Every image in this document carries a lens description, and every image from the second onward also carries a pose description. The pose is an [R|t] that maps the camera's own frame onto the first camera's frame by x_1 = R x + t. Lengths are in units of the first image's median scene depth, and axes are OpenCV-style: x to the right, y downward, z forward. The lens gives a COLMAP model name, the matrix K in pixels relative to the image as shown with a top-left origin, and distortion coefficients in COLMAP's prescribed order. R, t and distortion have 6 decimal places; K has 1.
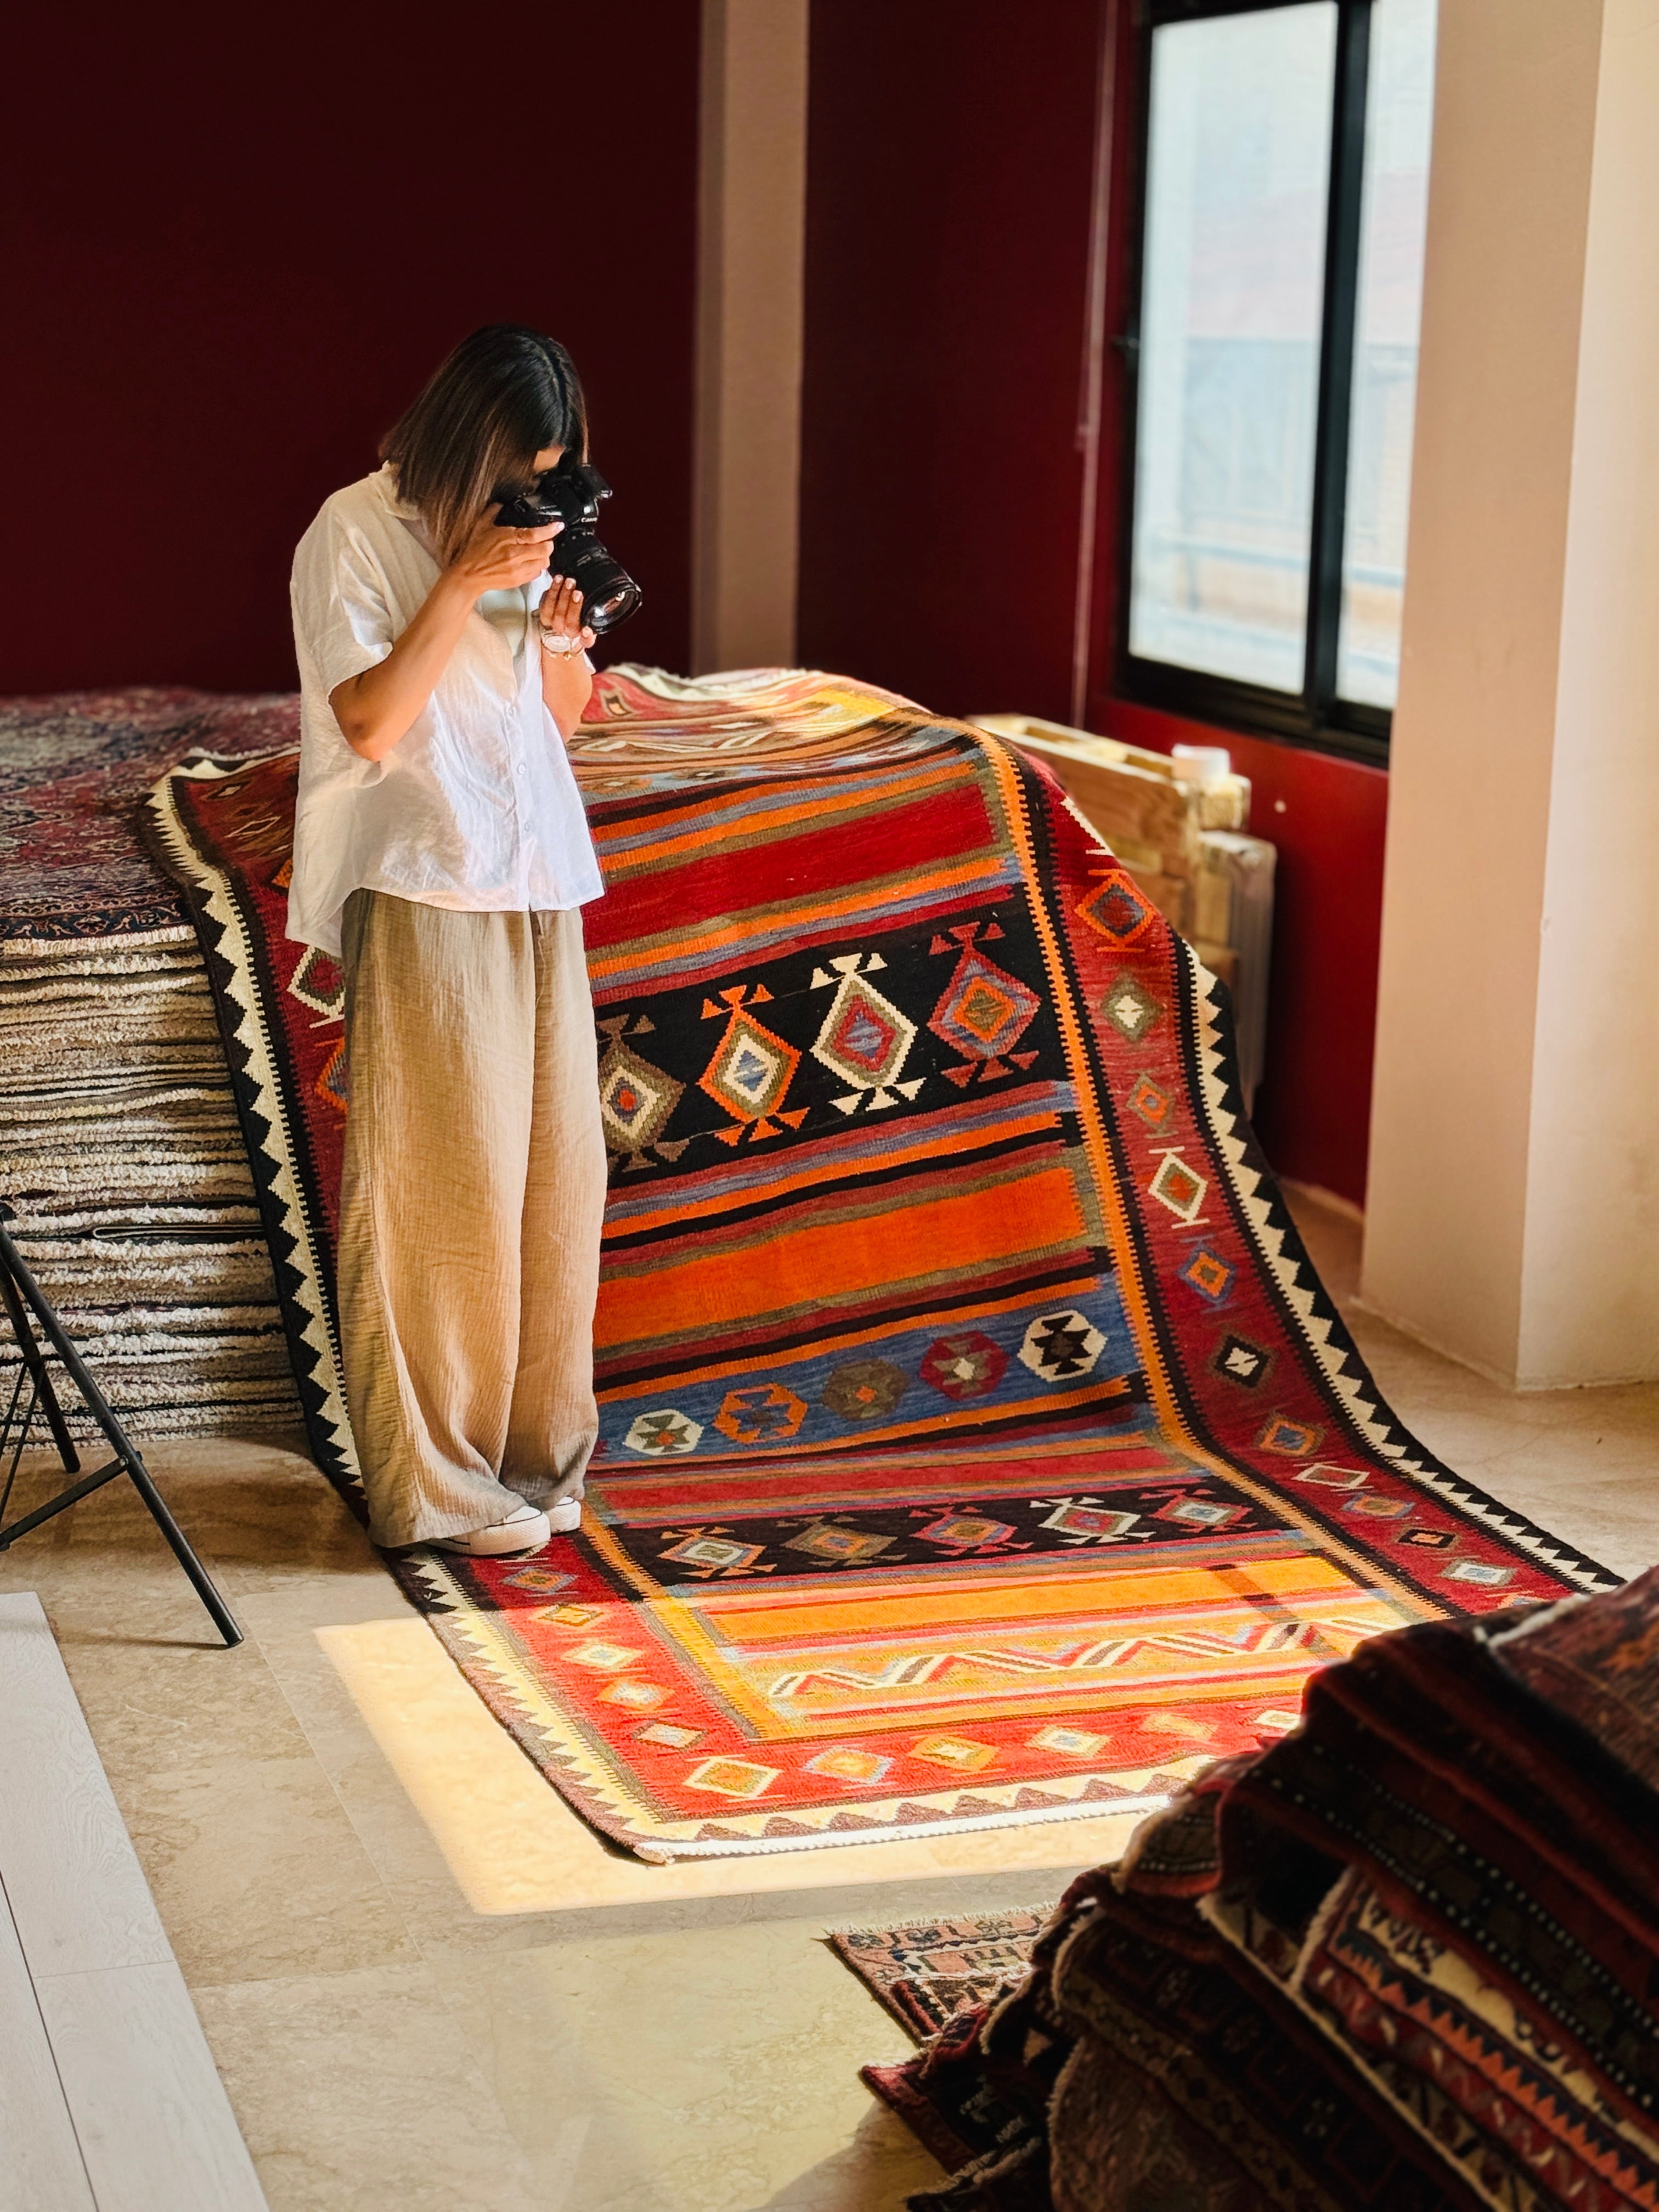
lens RADIAL K [[3826.0, 0, 829.5], [0, 3826.0, 1106.0], [0, 0, 1]] dist [0.213315, -0.372619]
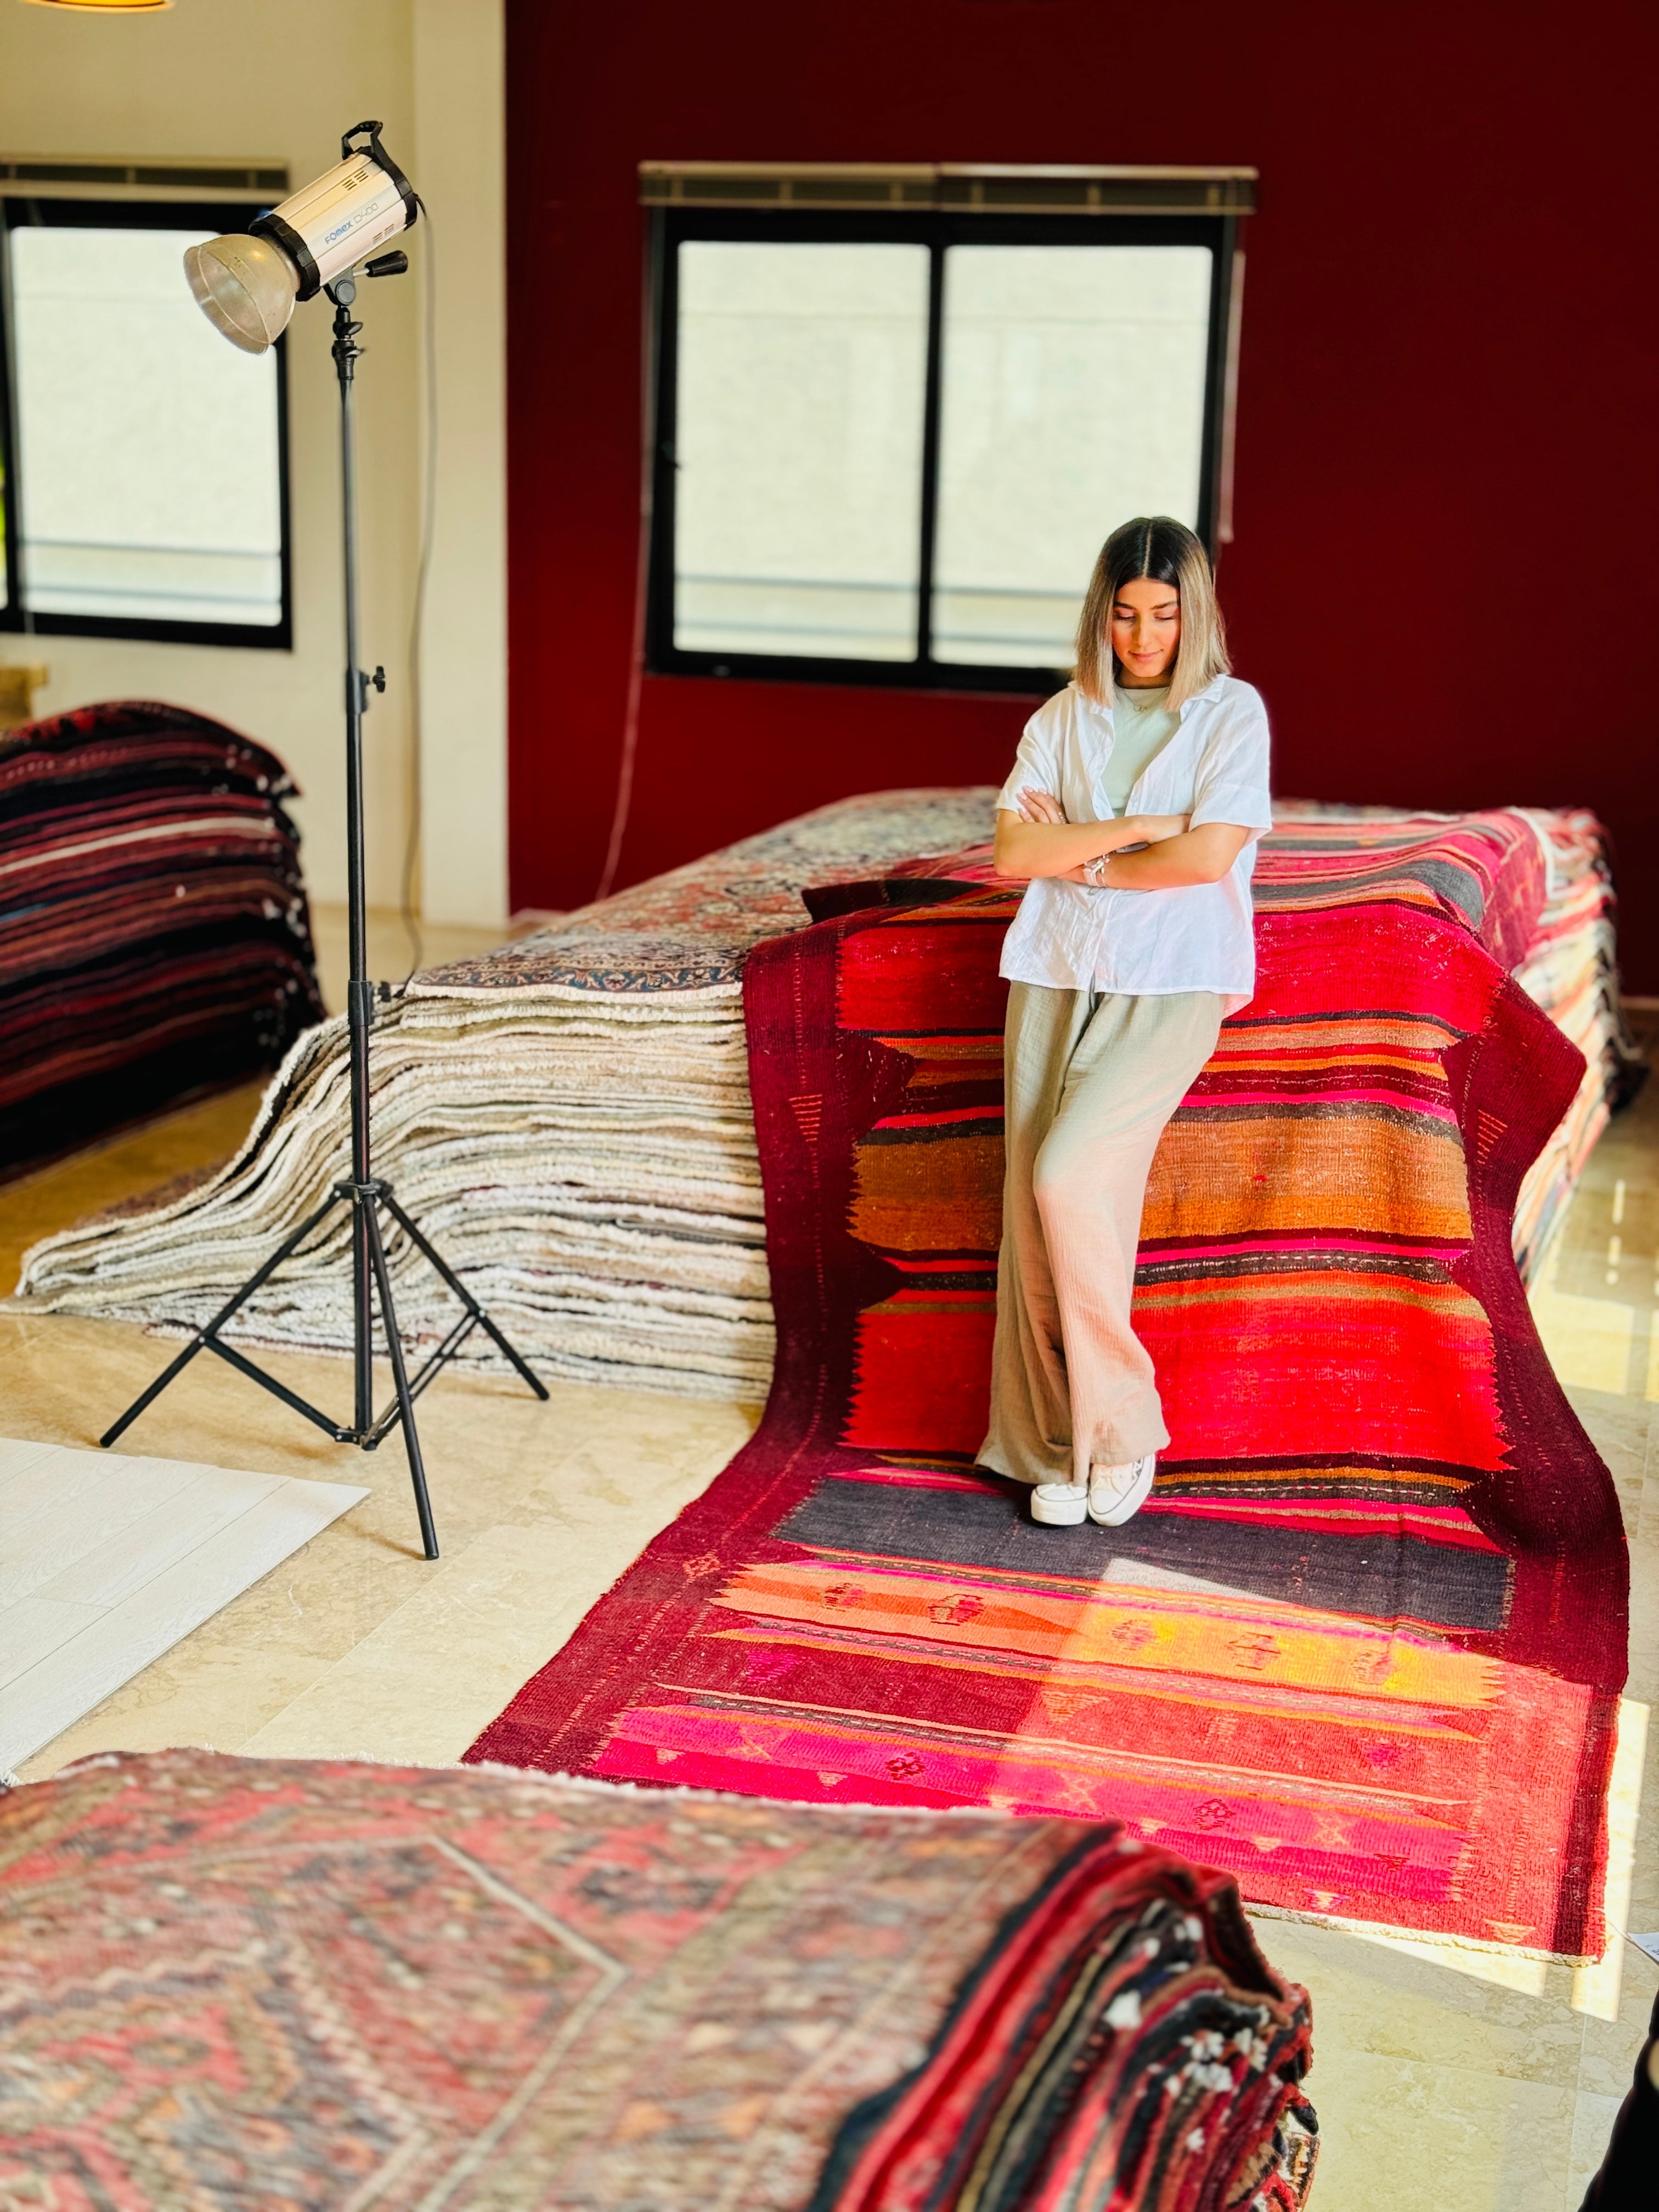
lens RADIAL K [[3061.8, 0, 828.3], [0, 3061.8, 1114.3], [0, 0, 1]] dist [0.190441, -0.321076]
pose [[0.826609, 0.131472, -0.547204, 0.414526], [-0.126568, 0.990850, 0.046869, -0.057976], [0.548360, 0.030516, 0.835686, 0.195414]]
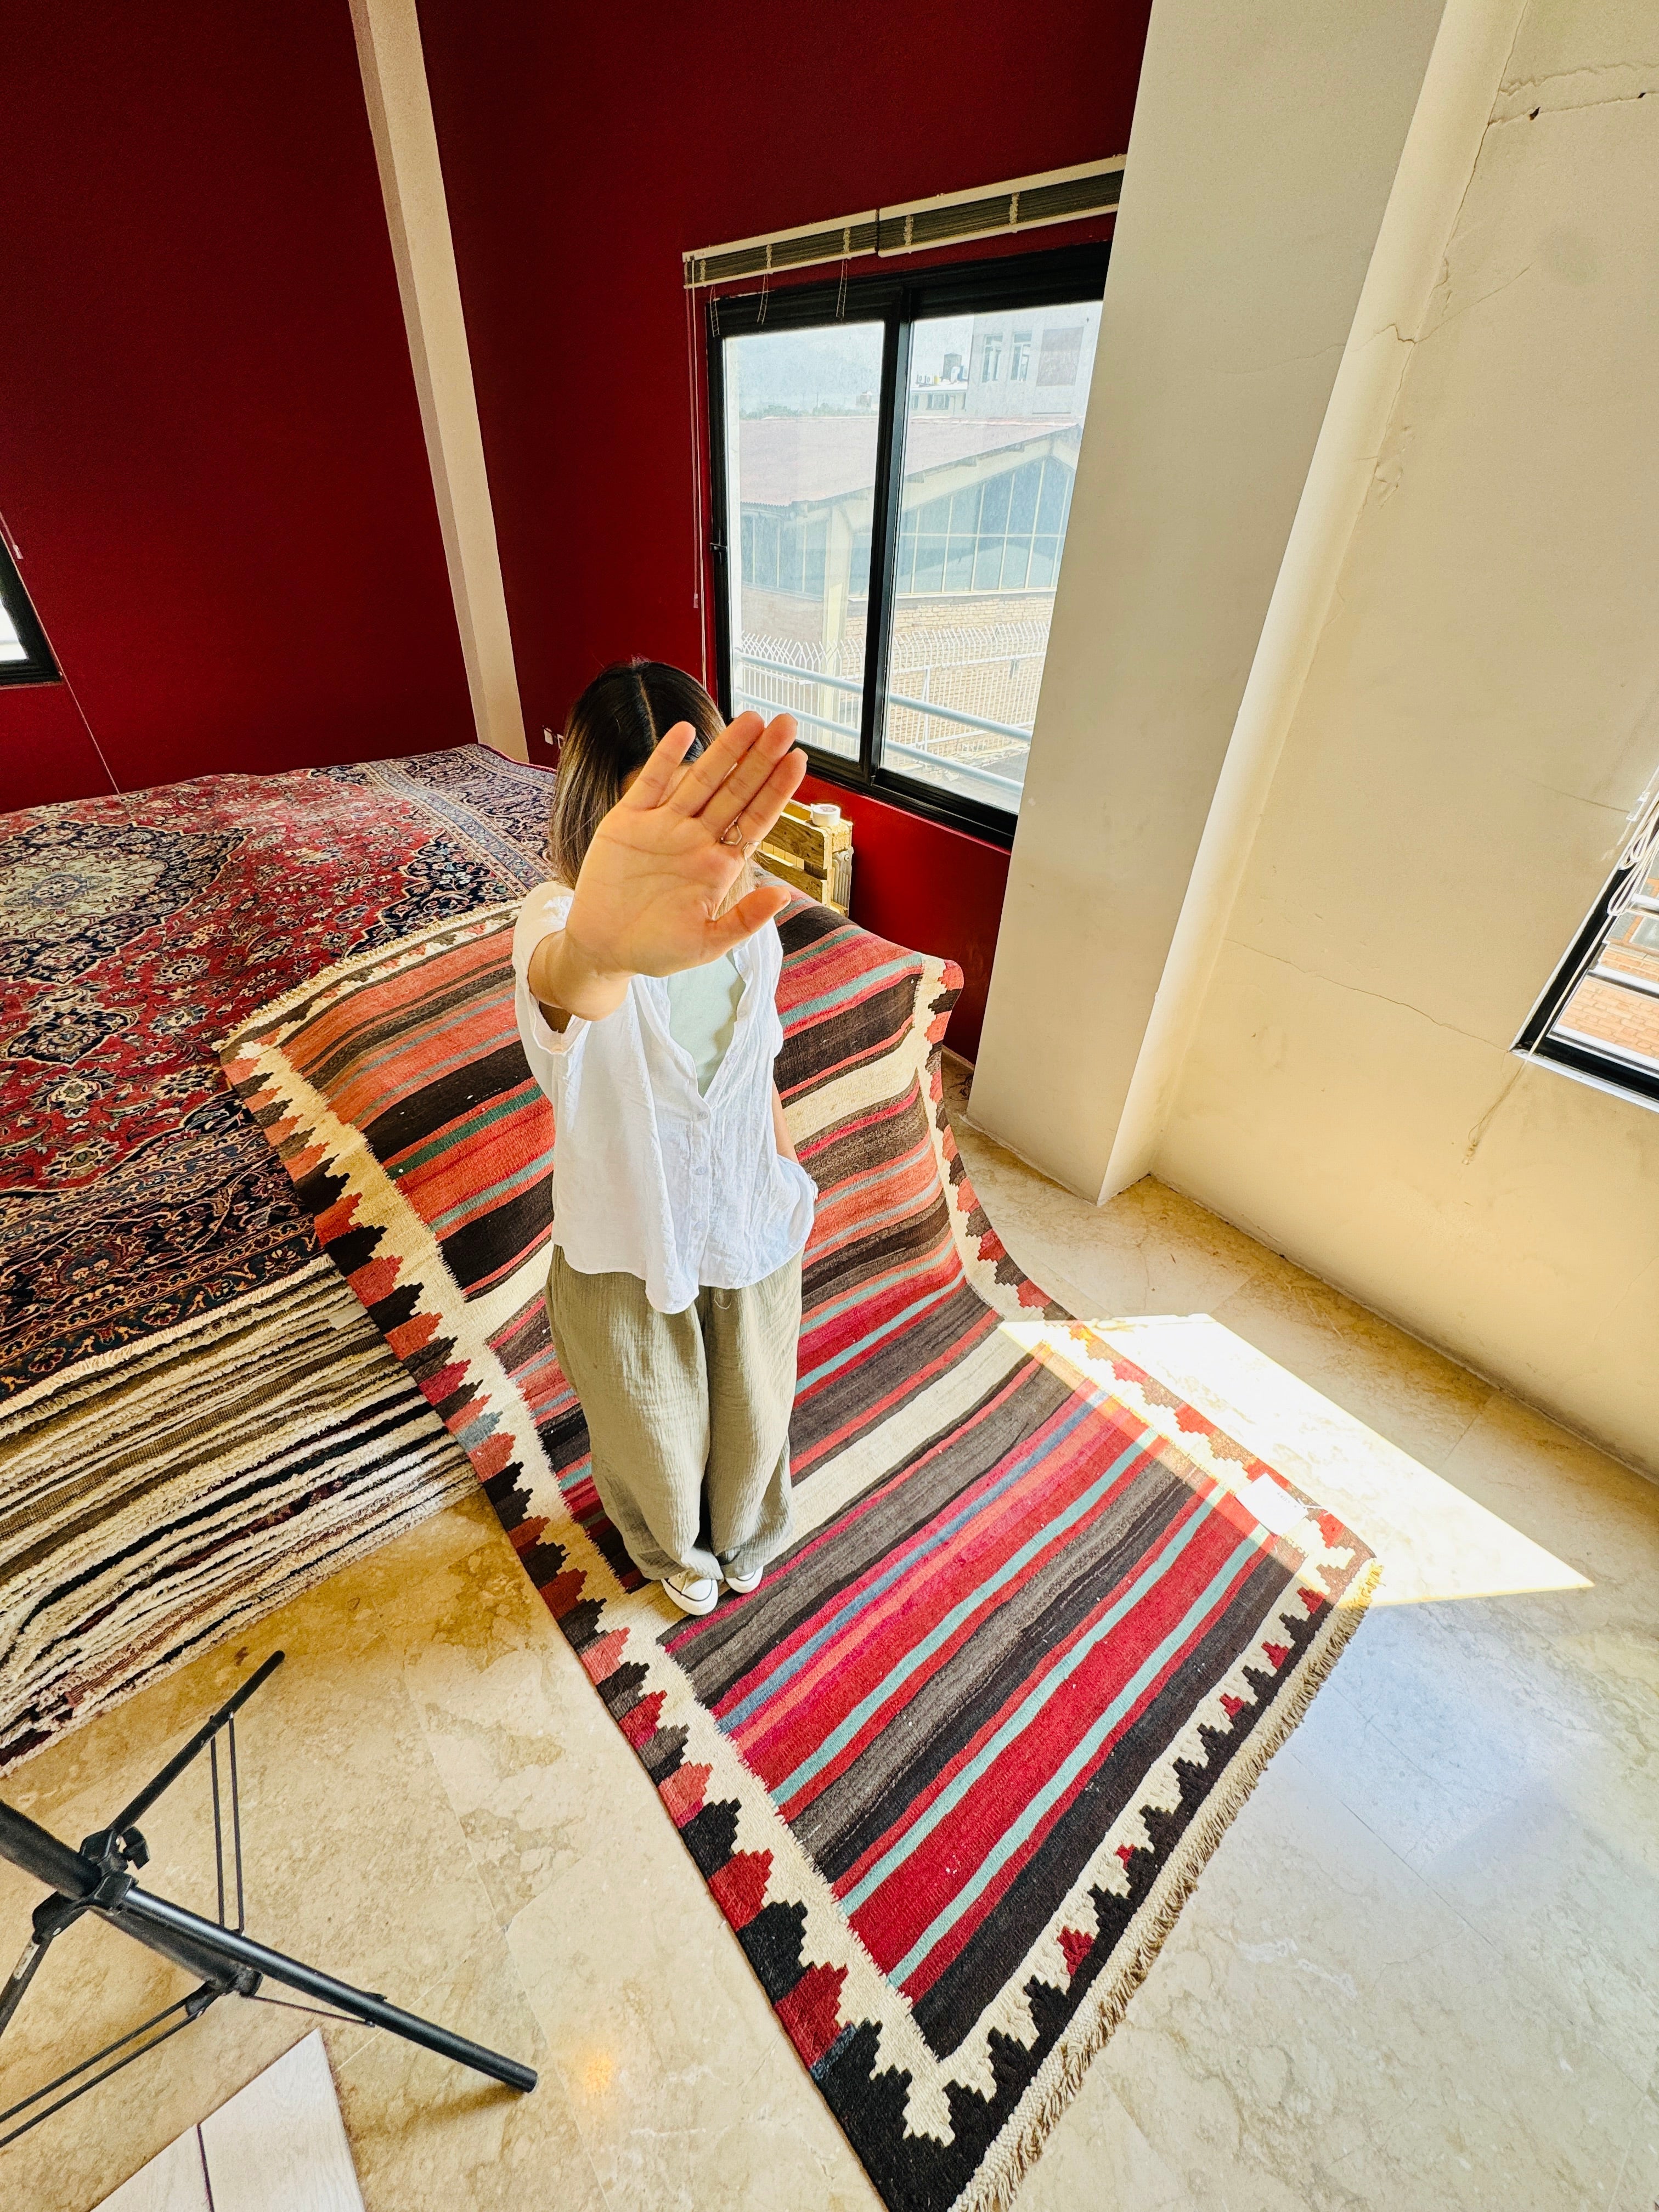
lens RADIAL K [[884.7, 0, 836.6], [0, 884.7, 1105.9], [0, 0, 1]] dist [0.001509, 0.000279]
pose [[0.930347, -0.198790, 0.308120, -0.082870], [0.055402, 0.906852, 0.417792, -0.184165], [-0.362472, -0.371621, 0.854700, 0.736326]]
